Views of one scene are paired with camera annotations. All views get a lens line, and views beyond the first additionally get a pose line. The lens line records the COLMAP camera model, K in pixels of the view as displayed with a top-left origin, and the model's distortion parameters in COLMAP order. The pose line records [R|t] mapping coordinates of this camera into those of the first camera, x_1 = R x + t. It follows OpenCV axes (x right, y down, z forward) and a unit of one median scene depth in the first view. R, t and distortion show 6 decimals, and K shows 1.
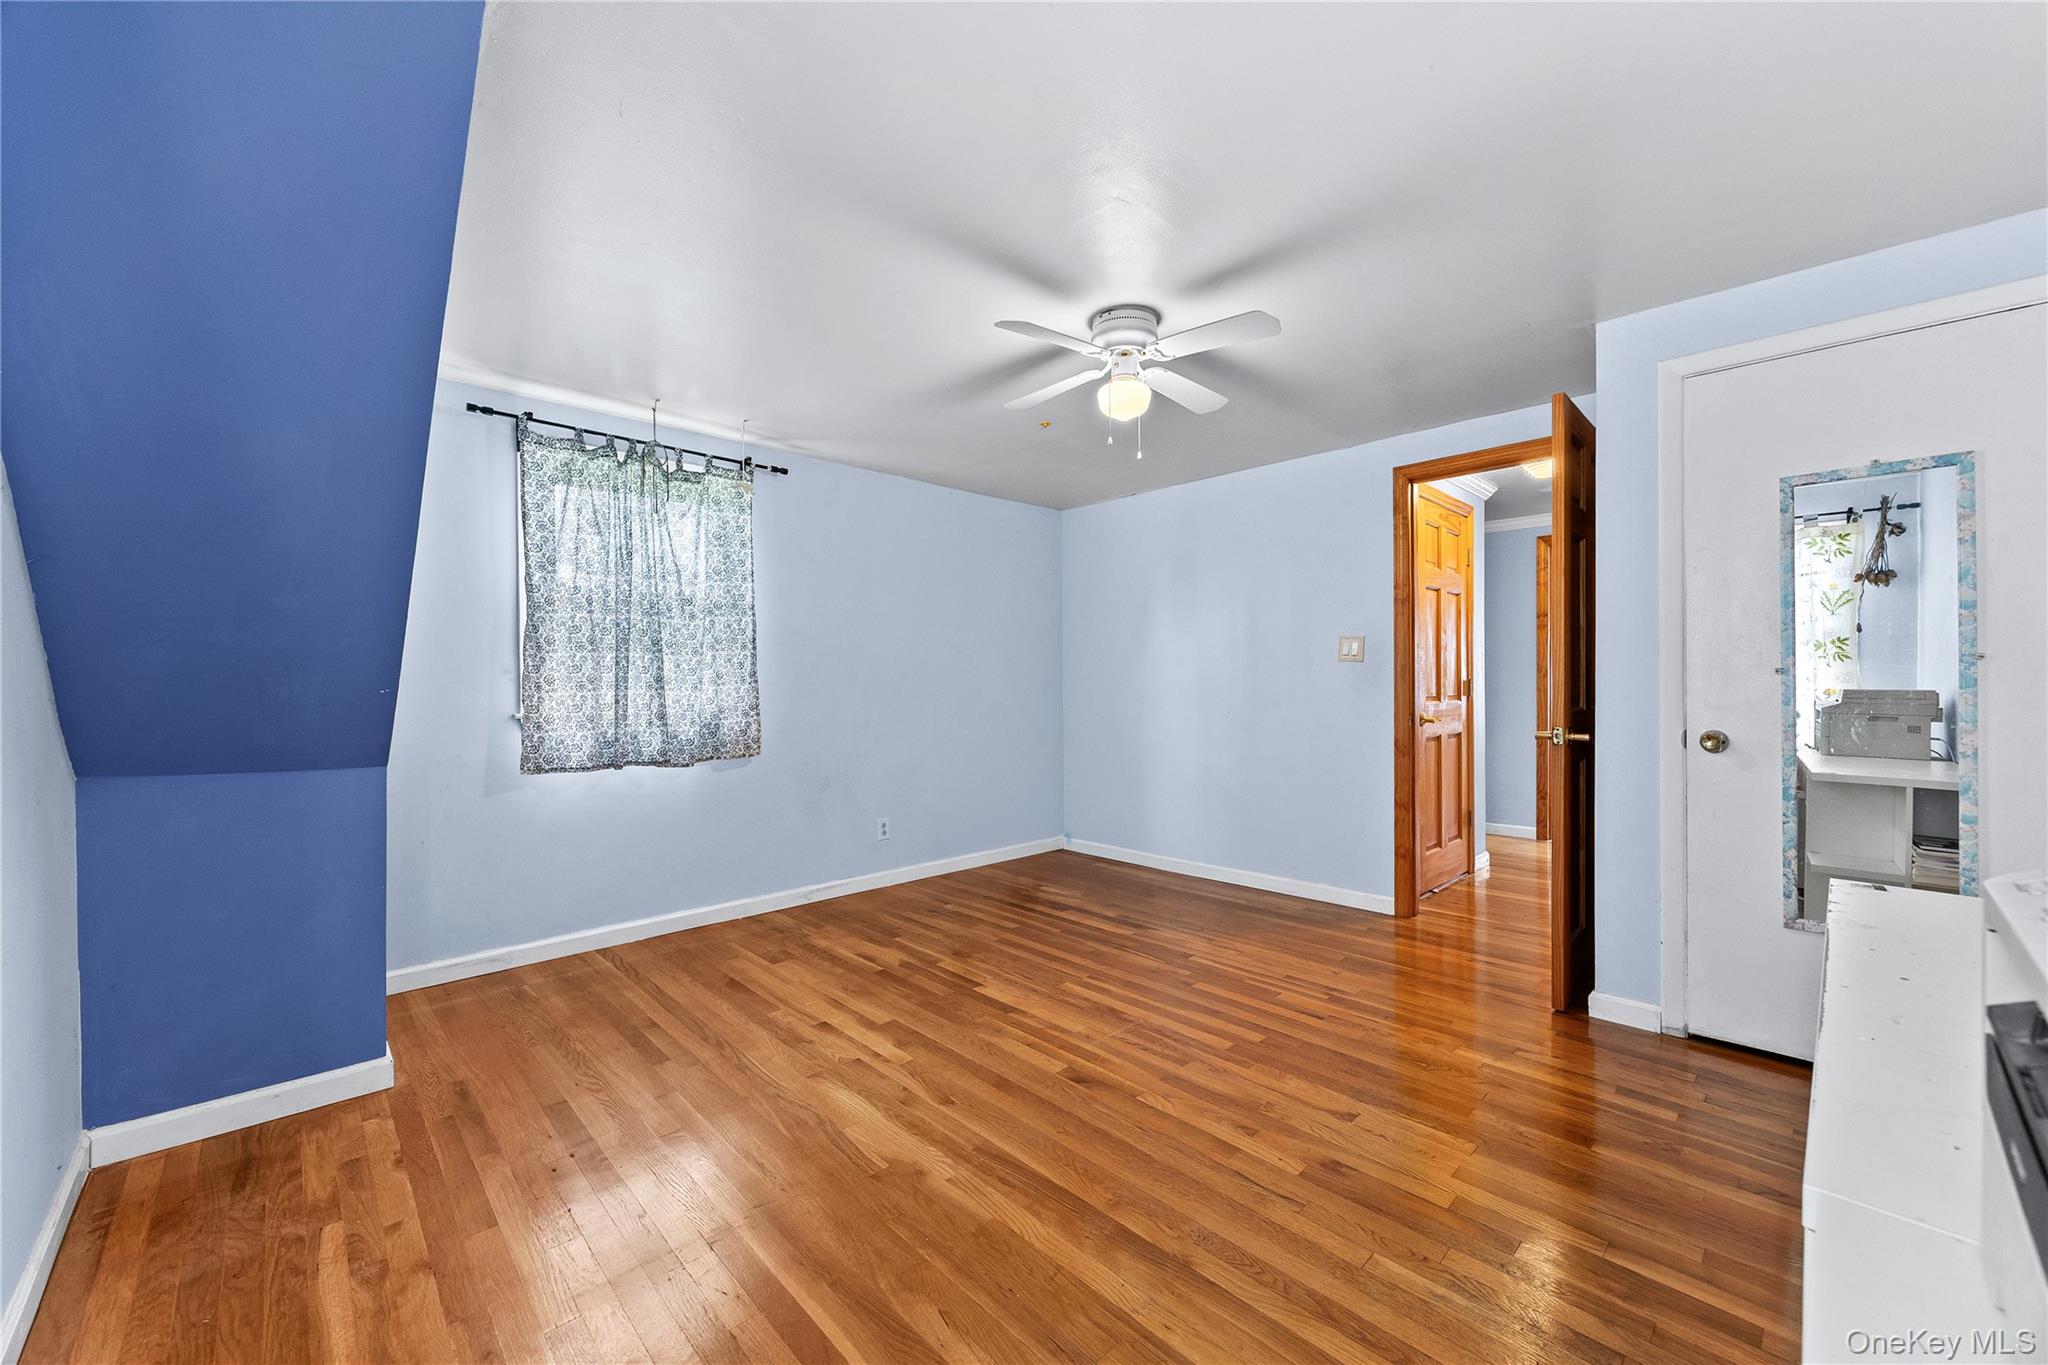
lens RADIAL K [[788.5, 0, 1019.8], [0, 788.5, 688.2], [0, 0, 1]] dist [-0.001164, -0.000149]
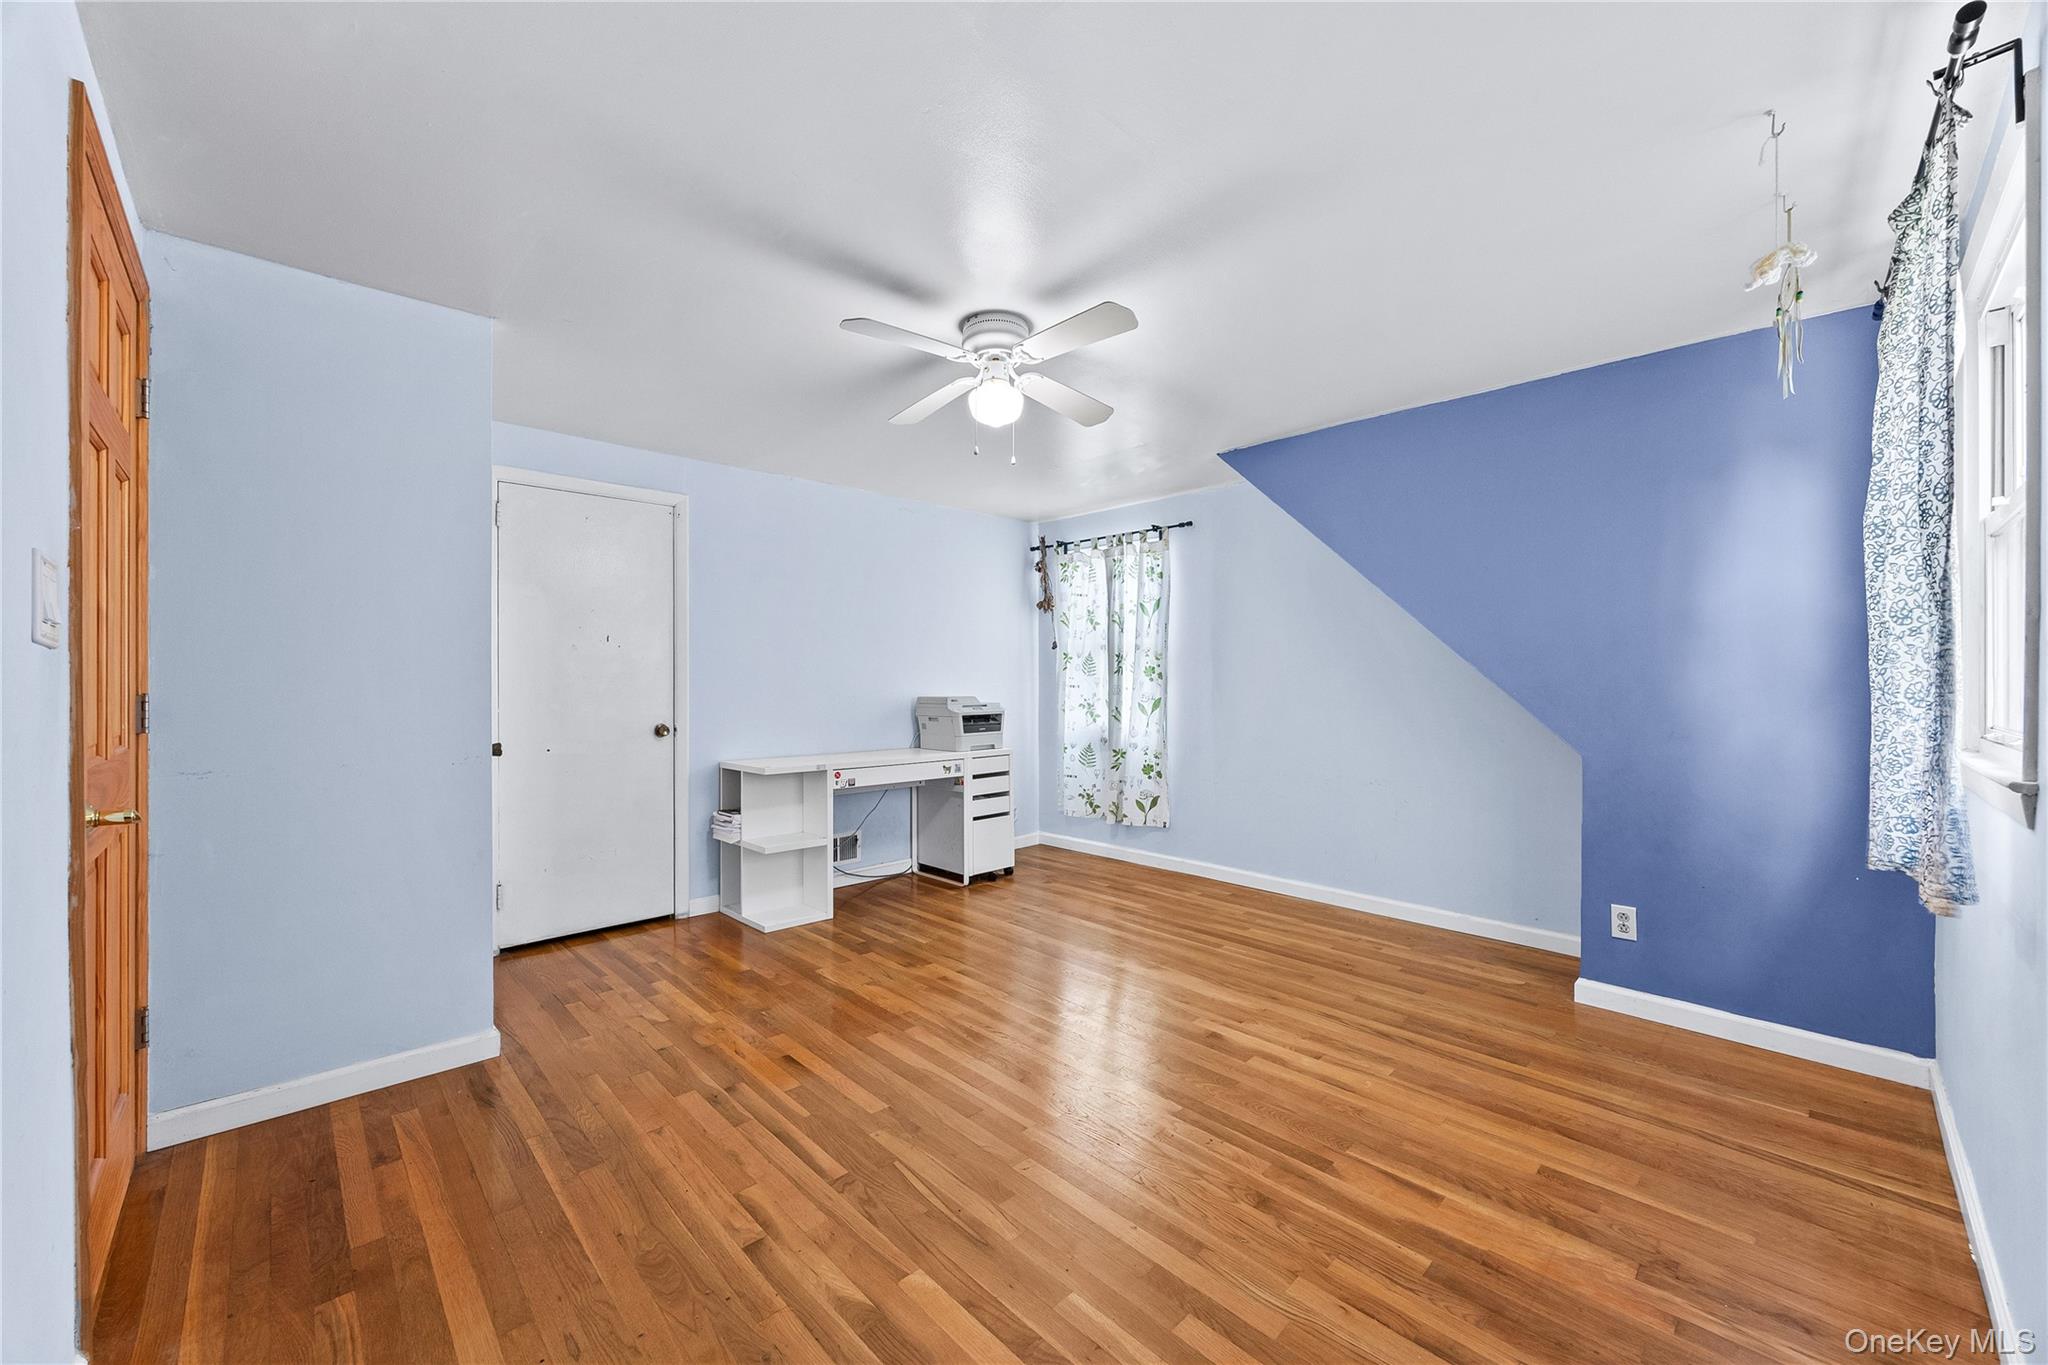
lens RADIAL K [[788.5, 0, 1019.8], [0, 788.5, 688.2], [0, 0, 1]] dist [-0.001164, -0.000149]
pose [[-0.999970, 0.006138, -0.004767, 0.108451], [0.006071, 0.999883, 0.014048, -0.031100], [0.004853, 0.014019, -0.999890, 1.951291]]
